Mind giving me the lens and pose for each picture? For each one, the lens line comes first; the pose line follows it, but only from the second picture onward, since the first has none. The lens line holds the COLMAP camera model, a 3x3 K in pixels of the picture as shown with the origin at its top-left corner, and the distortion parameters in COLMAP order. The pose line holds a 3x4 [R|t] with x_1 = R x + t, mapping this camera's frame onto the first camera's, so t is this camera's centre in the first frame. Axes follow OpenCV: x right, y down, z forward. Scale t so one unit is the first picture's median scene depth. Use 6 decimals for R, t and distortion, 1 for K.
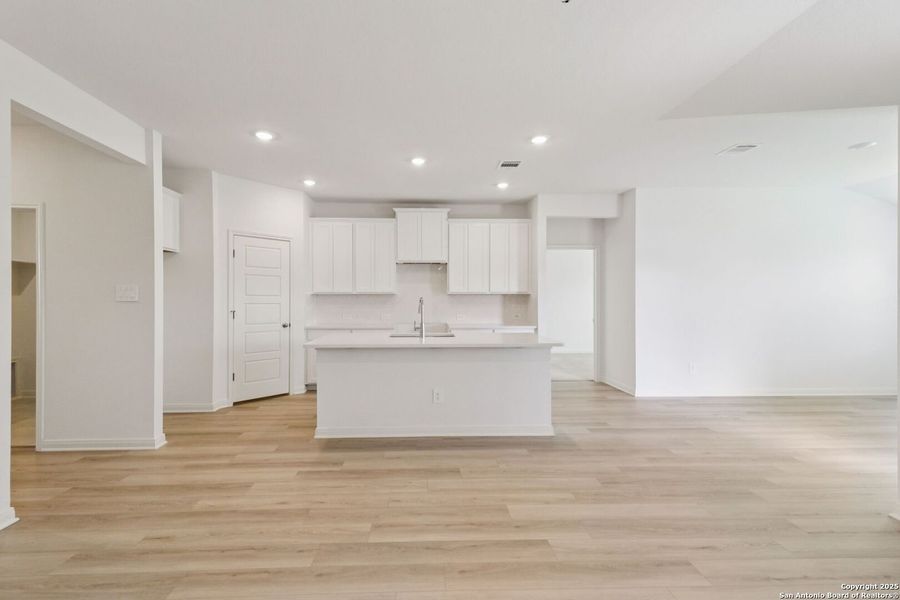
lens RADIAL K [[405.3, 0, 450.0], [0, 405.3, 300.0], [0, 0, 1]] dist [0.001201, 0.000053]
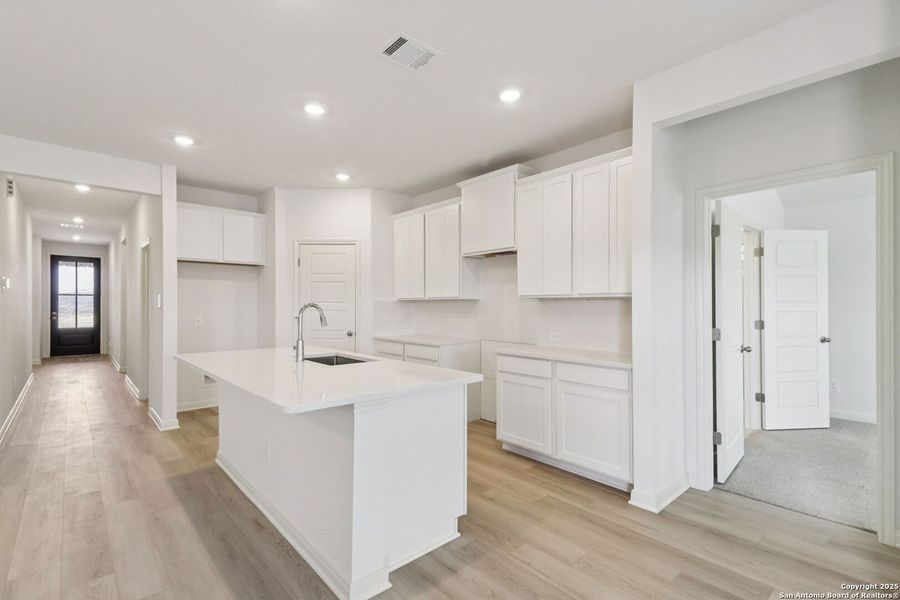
lens RADIAL K [[417.6, 0, 430.5], [0, 417.6, 301.9], [0, 0, 1]] dist [0.001879, 0.000342]
pose [[0.615113, -0.003339, -0.788432, 0.863013], [-0.001352, 0.999985, -0.005290, -0.012317], [0.788437, 0.004320, 0.615100, 0.995449]]
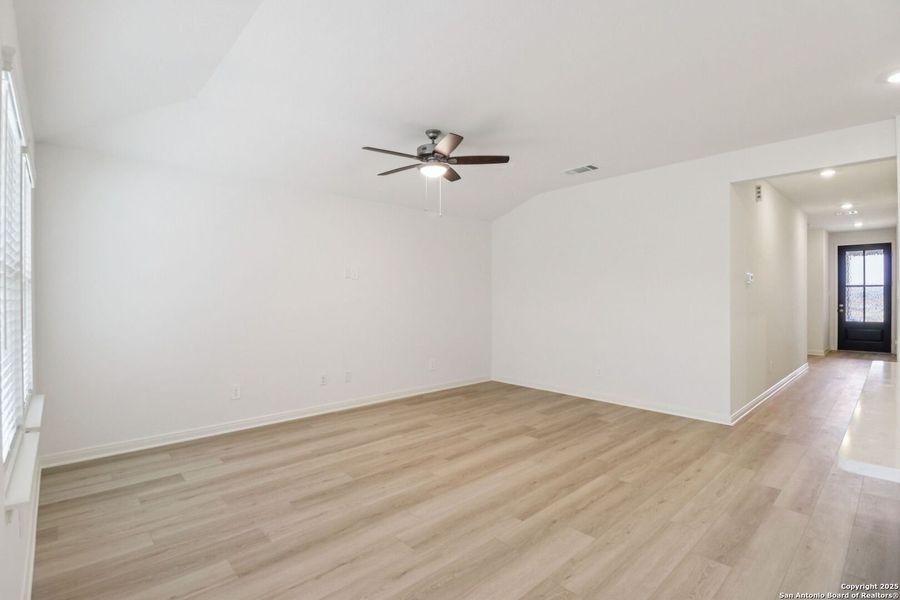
lens RADIAL K [[420.9, 0, 450.0], [0, 420.9, 300.0], [0, 0, 1]] dist [0.000867, -0.014470]
pose [[-0.765355, 0.007239, -0.643567, 0.786227], [0.005846, 0.999974, 0.004297, -0.010736], [0.643581, -0.000473, -0.765378, 1.227532]]
